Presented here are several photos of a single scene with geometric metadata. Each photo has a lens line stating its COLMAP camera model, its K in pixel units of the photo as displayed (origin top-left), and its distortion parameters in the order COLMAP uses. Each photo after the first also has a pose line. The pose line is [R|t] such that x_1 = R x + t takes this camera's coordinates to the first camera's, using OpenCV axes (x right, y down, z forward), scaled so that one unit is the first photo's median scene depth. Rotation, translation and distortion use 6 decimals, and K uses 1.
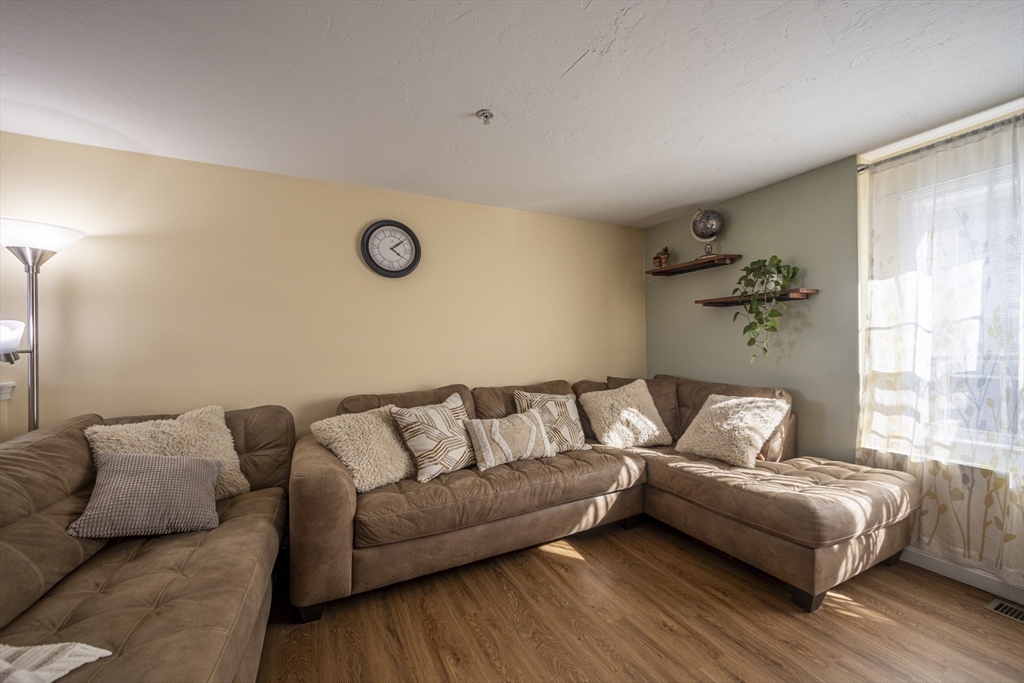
lens RADIAL K [[396.9, 0, 512.3], [0, 396.9, 346.8], [0, 0, 1]] dist [-0.003908, 0.002185]
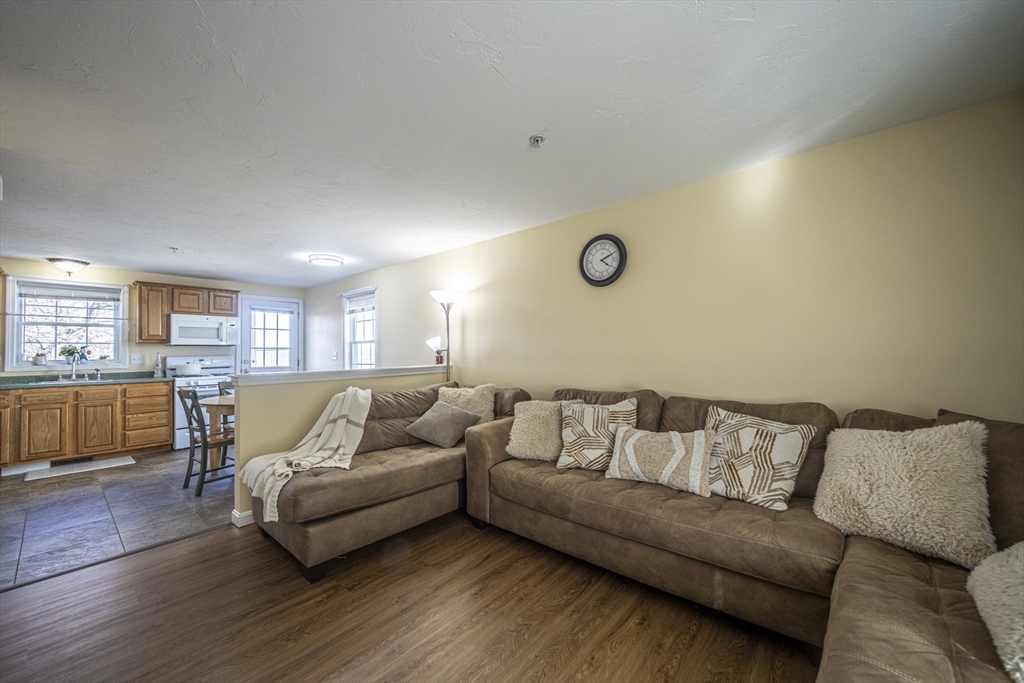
lens RADIAL K [[396.9, 0, 516.3], [0, 396.9, 343.1], [0, 0, 1]] dist [-0.003908, 0.002185]
pose [[0.382337, -0.001633, -0.924021, 0.524440], [0.006248, 0.999980, 0.000818, -0.015845], [0.924002, -0.006086, 0.382340, 0.294539]]
